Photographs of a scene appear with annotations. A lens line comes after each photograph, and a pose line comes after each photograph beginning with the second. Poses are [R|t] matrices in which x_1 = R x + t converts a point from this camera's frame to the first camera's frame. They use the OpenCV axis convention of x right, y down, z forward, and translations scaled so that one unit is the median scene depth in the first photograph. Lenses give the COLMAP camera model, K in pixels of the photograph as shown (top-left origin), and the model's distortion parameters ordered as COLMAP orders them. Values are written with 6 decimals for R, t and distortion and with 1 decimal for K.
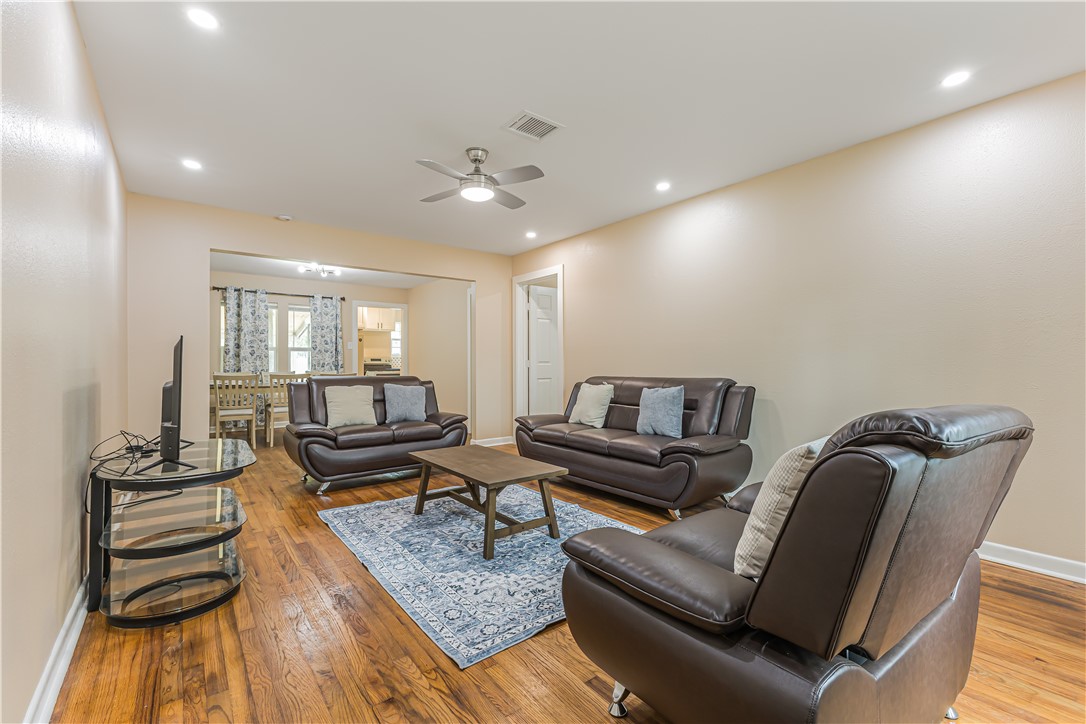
lens RADIAL K [[484.1, 0, 524.5], [0, 484.1, 362.8], [0, 0, 1]] dist [0.006352, 0.000784]
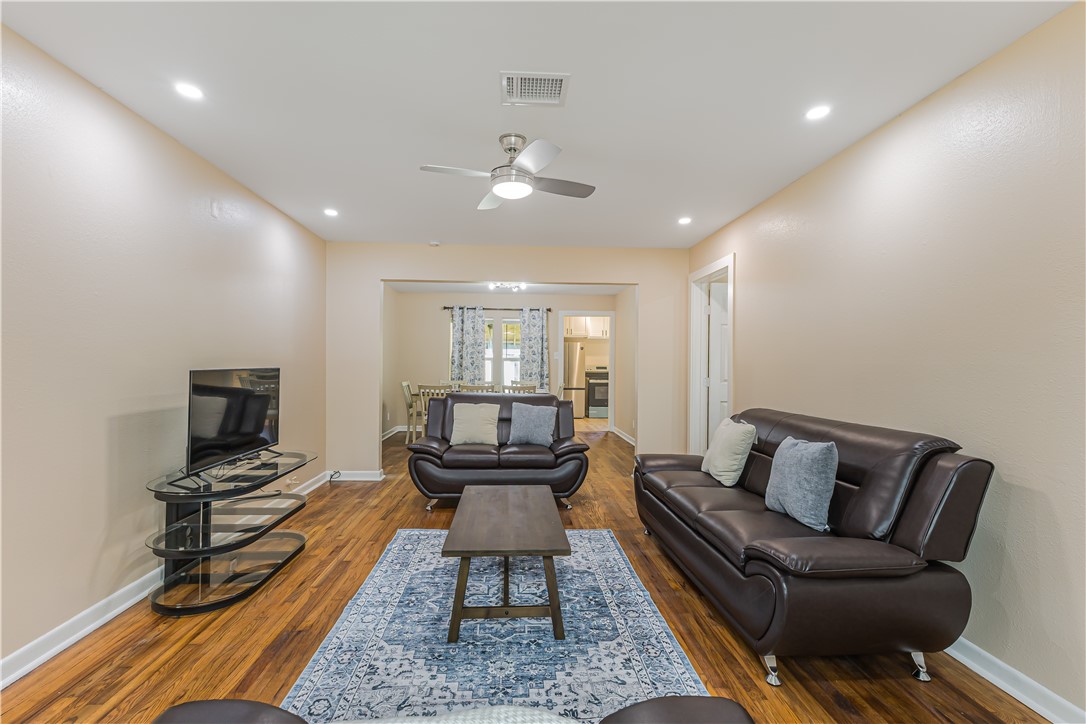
lens RADIAL K [[484.1, 0, 506.9], [0, 484.1, 367.1], [0, 0, 1]] dist [0.006352, 0.000784]
pose [[0.818361, 0.011156, -0.574596, 0.266596], [-0.008485, 0.999937, 0.007328, -0.035613], [0.574641, -0.001122, 0.818405, 0.222603]]
